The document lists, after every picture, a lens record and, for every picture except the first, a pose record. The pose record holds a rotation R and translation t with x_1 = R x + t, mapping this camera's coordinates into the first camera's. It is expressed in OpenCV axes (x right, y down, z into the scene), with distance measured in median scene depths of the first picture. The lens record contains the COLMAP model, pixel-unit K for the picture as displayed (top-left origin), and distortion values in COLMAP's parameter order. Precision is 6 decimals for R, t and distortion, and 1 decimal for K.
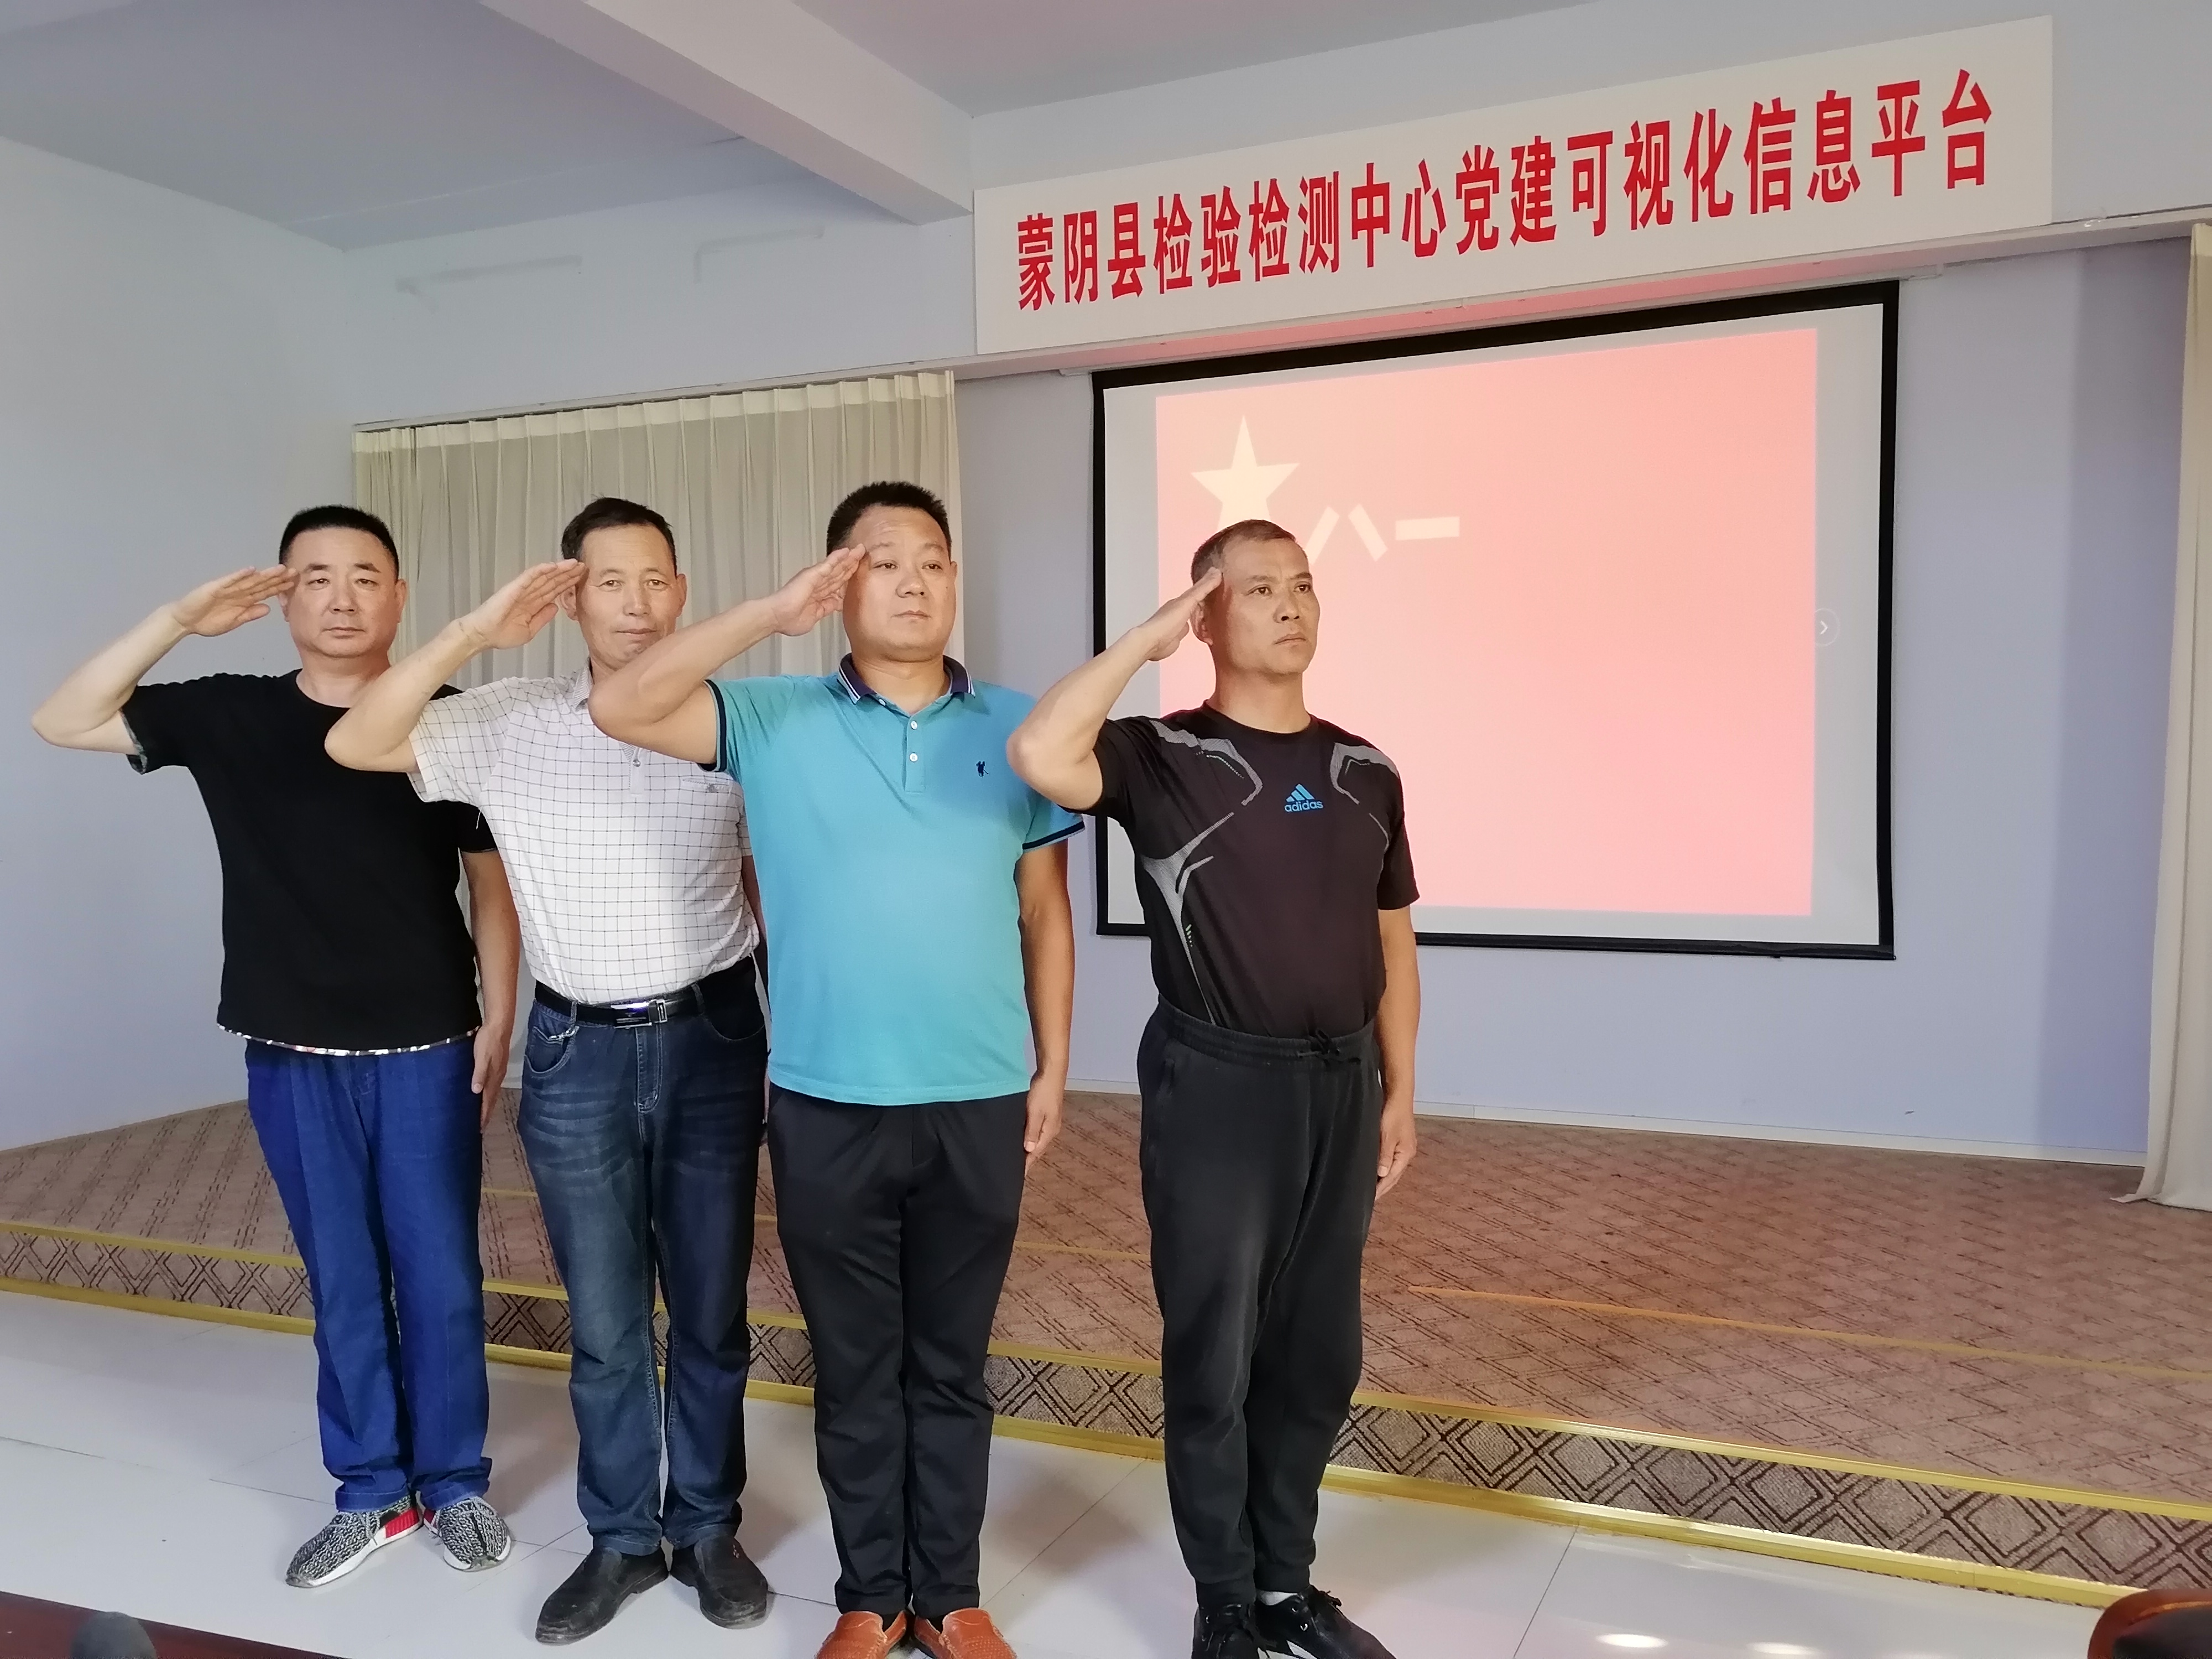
lens RADIAL K [[1868.6, 0, 1100.4], [0, 1868.6, 836.3], [0, 0, 1]] dist [0.074749, -0.097582]
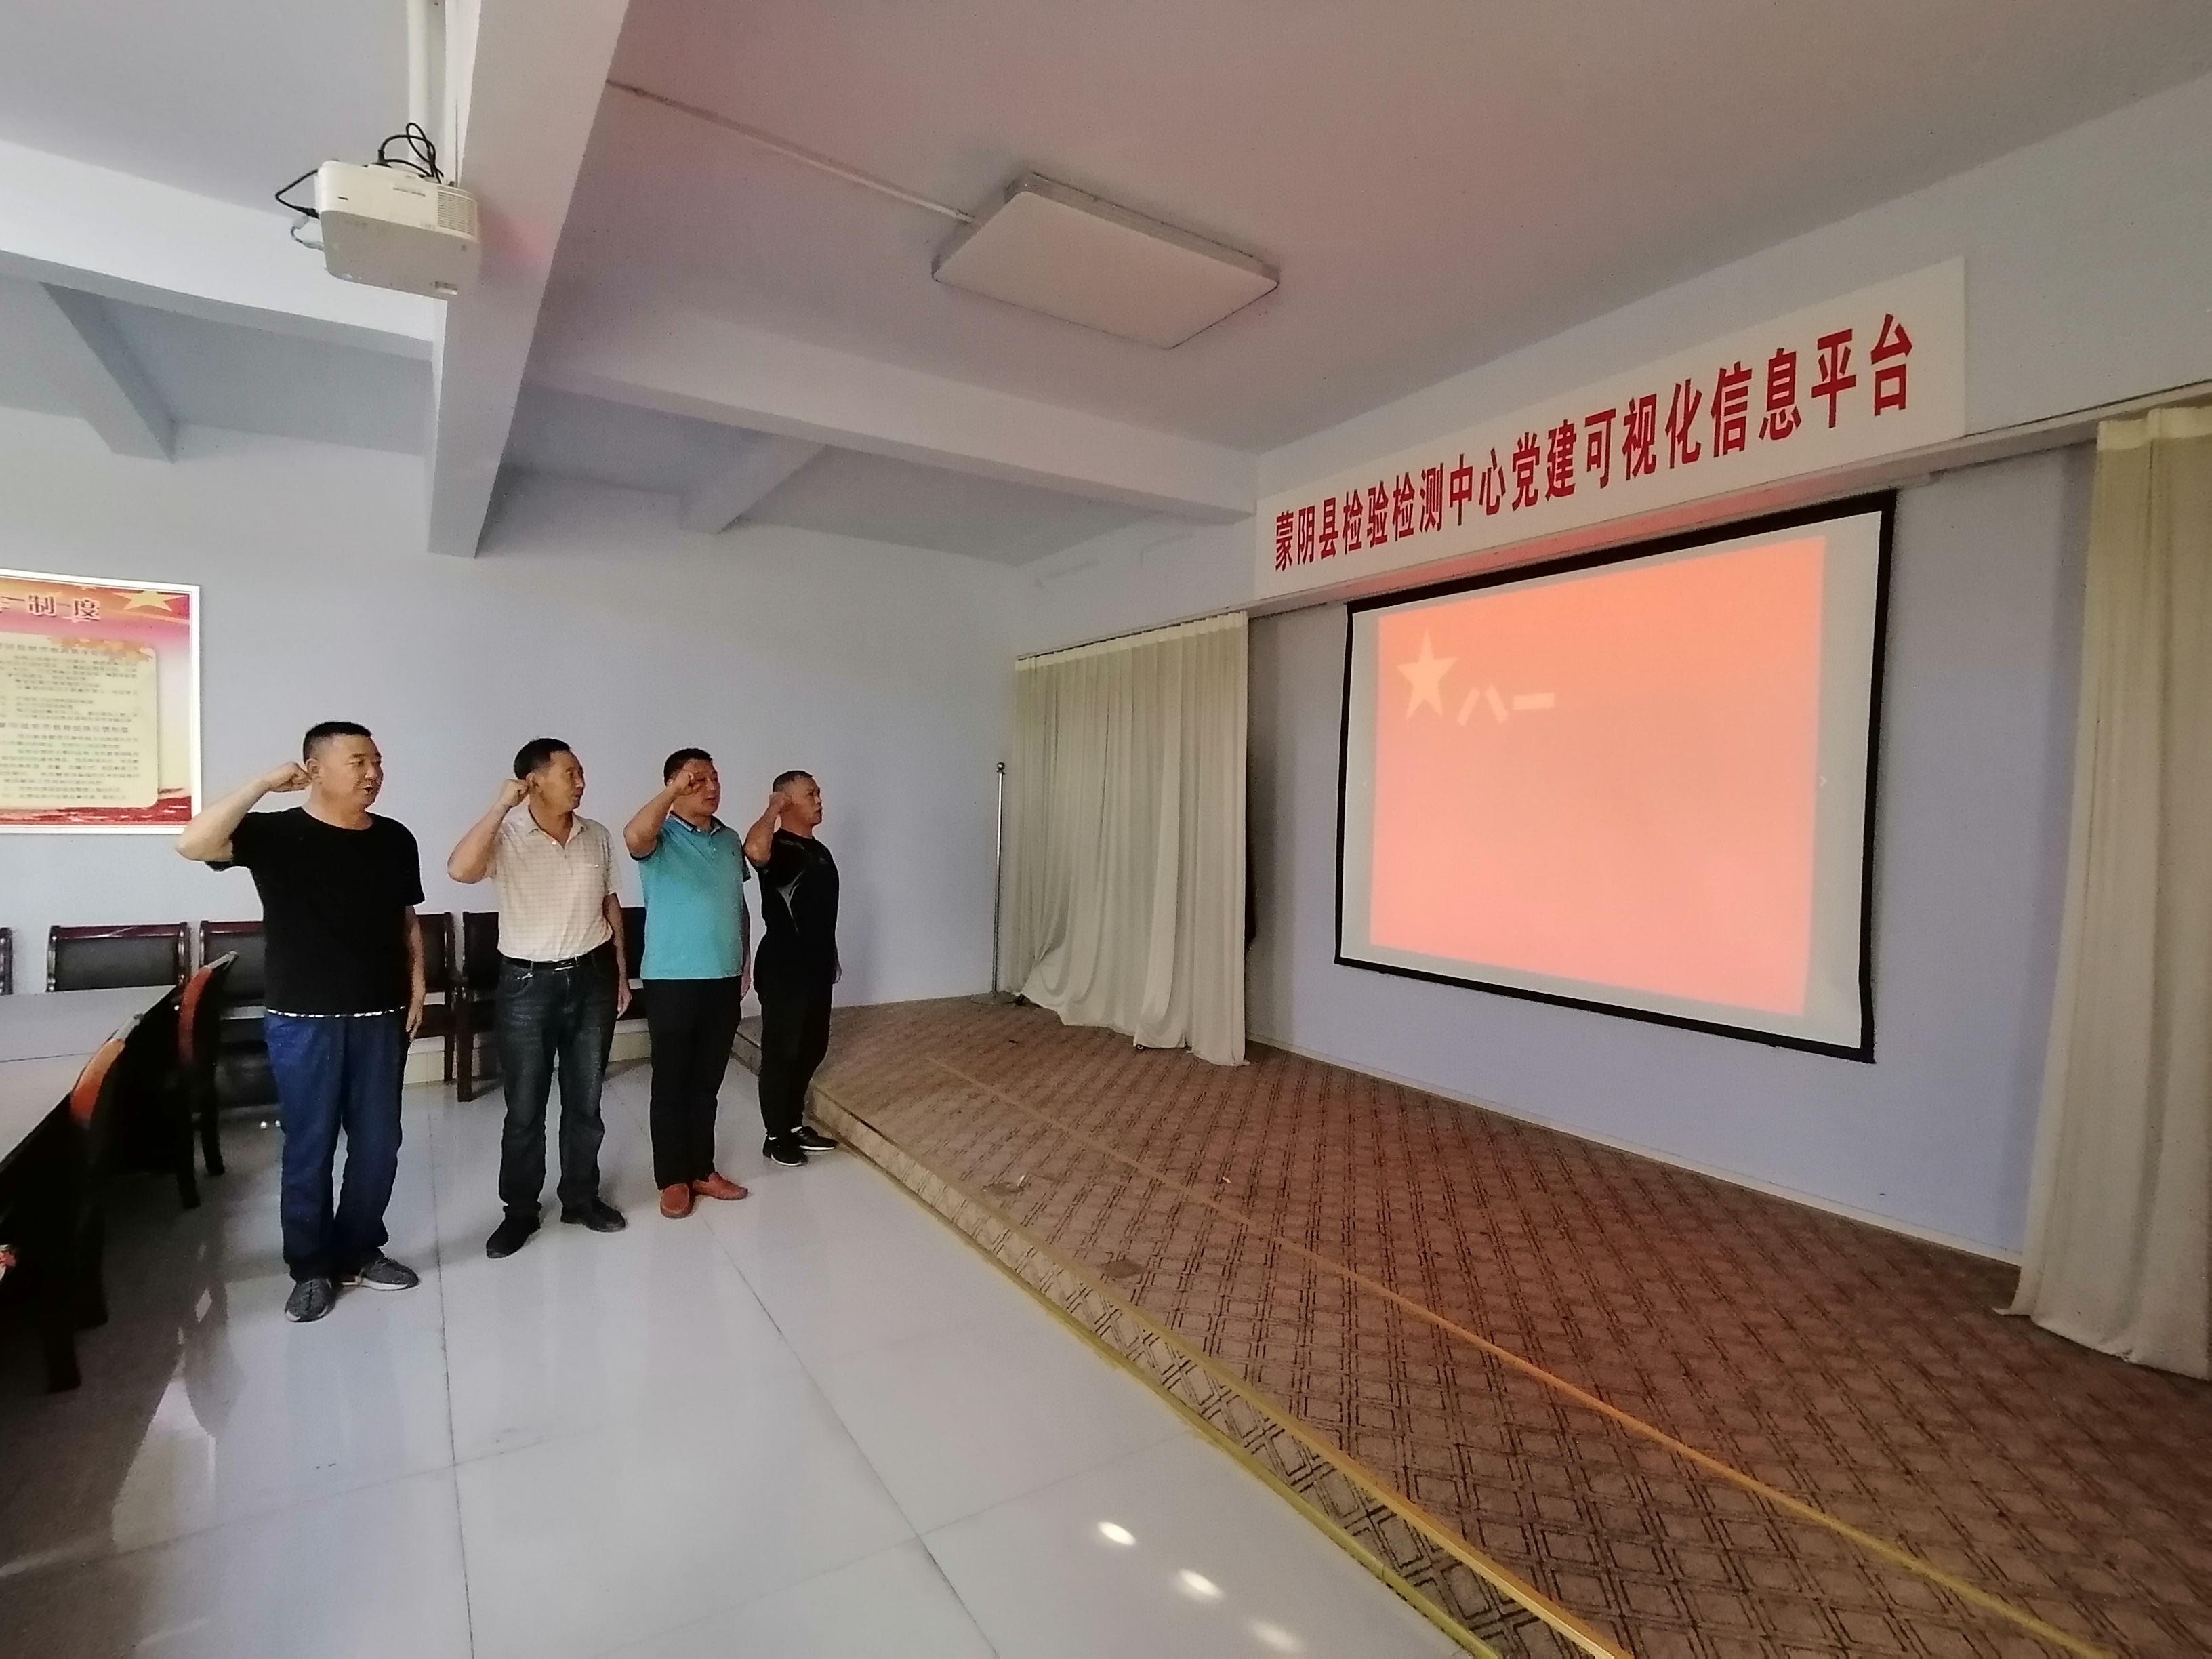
lens RADIAL K [[1095.8, 0, 1102.7], [0, 1095.8, 844.9], [0, 0, 1]] dist [0.026971, -0.001484]
pose [[0.838861, 0.049222, -0.542115, 0.392705], [-0.054179, 0.998508, 0.006826, -0.050617], [0.541642, 0.023645, 0.840276, 0.153638]]
